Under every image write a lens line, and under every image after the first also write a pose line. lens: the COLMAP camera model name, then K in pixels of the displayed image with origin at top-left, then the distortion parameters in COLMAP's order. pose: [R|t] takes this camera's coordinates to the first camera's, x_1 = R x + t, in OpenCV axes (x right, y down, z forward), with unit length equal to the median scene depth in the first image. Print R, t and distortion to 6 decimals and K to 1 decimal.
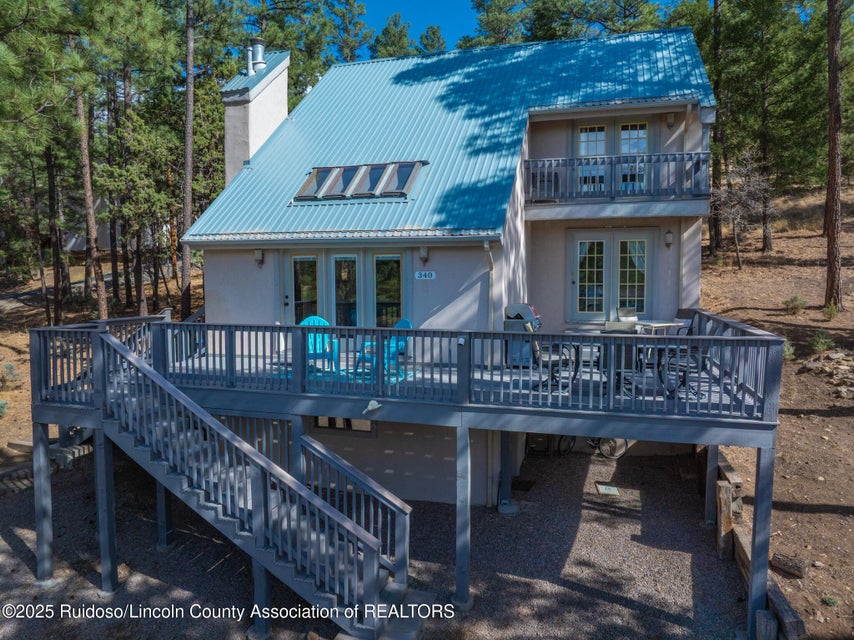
lens RADIAL K [[611.9, 0, 427.0], [0, 611.9, 320.0], [0, 0, 1]] dist [-0.044052, 0.003551]
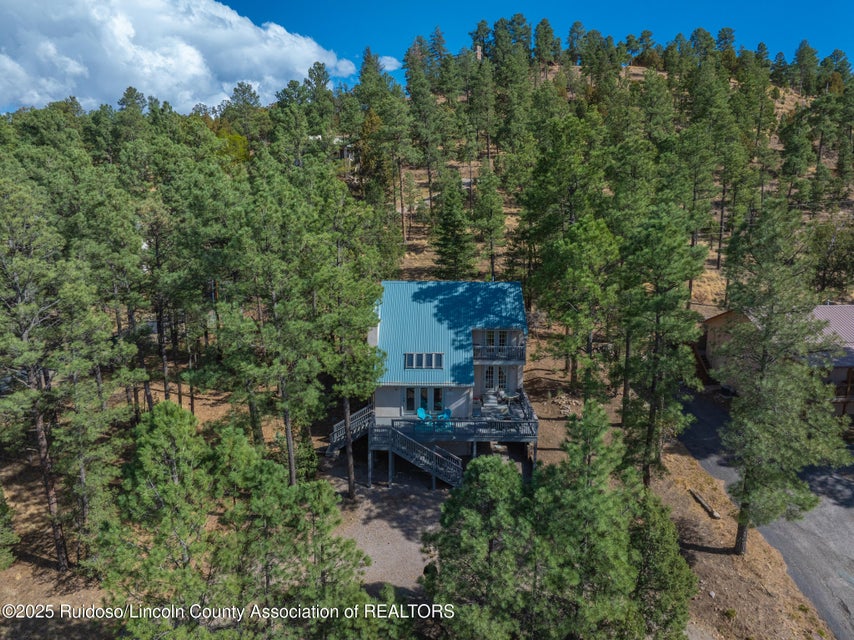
lens RADIAL K [[611.9, 0, 427.0], [0, 611.9, 320.0], [0, 0, 1]] dist [-0.044052, 0.003551]
pose [[0.962929, -0.047679, 0.265508, -0.919285], [0.022110, 0.994894, 0.098474, -0.745261], [-0.268847, -0.088953, 0.959066, -2.033787]]
